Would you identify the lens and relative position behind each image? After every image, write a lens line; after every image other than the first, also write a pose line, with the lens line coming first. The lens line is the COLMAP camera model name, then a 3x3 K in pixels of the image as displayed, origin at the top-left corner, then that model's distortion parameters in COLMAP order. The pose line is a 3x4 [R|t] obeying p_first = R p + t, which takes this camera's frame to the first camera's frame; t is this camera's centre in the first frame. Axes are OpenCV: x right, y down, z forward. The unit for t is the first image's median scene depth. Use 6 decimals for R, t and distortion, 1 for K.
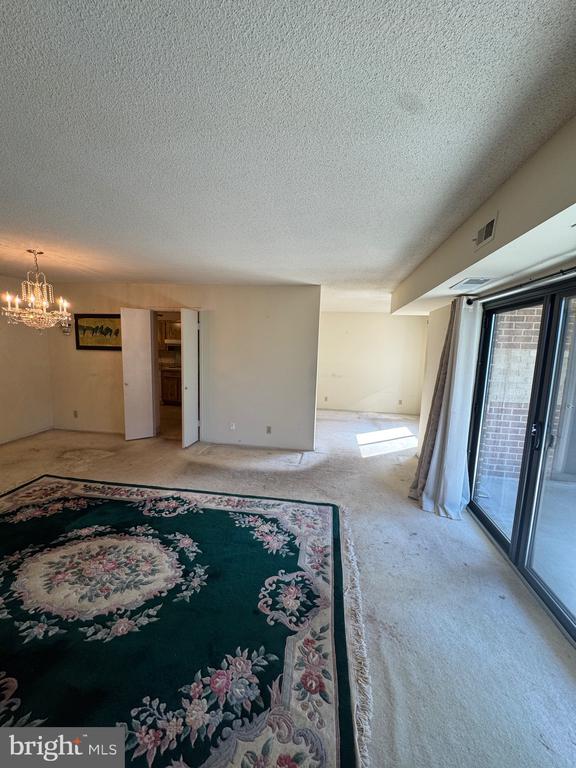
lens RADIAL K [[308.6, 0, 289.8], [0, 308.6, 382.4], [0, 0, 1]] dist [-0.002928, -0.000155]
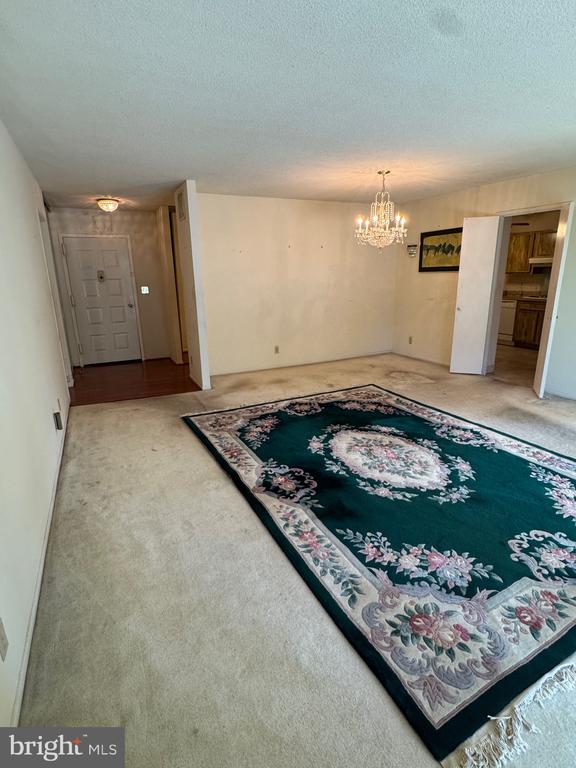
lens RADIAL K [[400.6, 0, 288.9], [0, 400.6, 383.7], [0, 0, 1]] dist [0.000526, 0.000441]
pose [[0.567743, 0.180249, -0.803230, 0.243103], [-0.069701, 0.982756, 0.171269, 0.085502], [0.820250, -0.041251, 0.570517, -0.094352]]
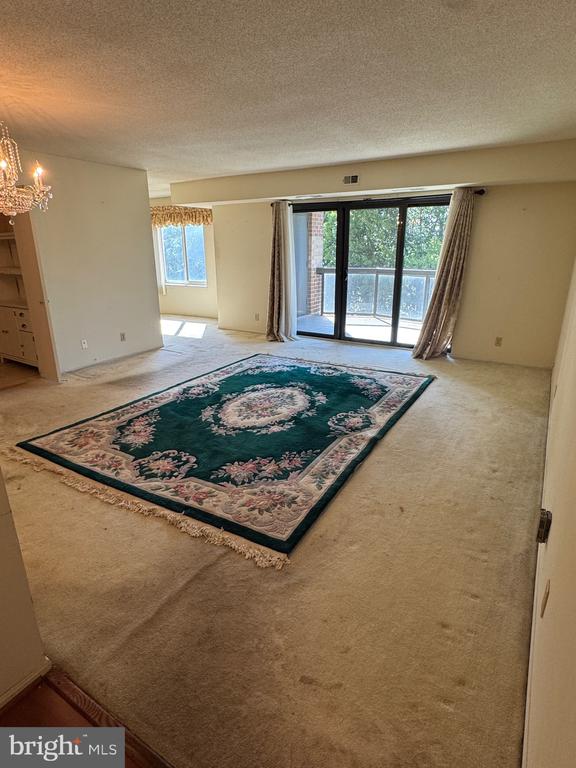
lens RADIAL K [[424.2, 0, 286.1], [0, 424.2, 385.2], [0, 0, 1]] dist [0.006743, -0.000085]
pose [[0.387985, -0.323946, 0.862860, -1.609144], [0.136355, 0.946069, 0.293873, -0.019569], [-0.911524, 0.003637, 0.411232, 0.096967]]
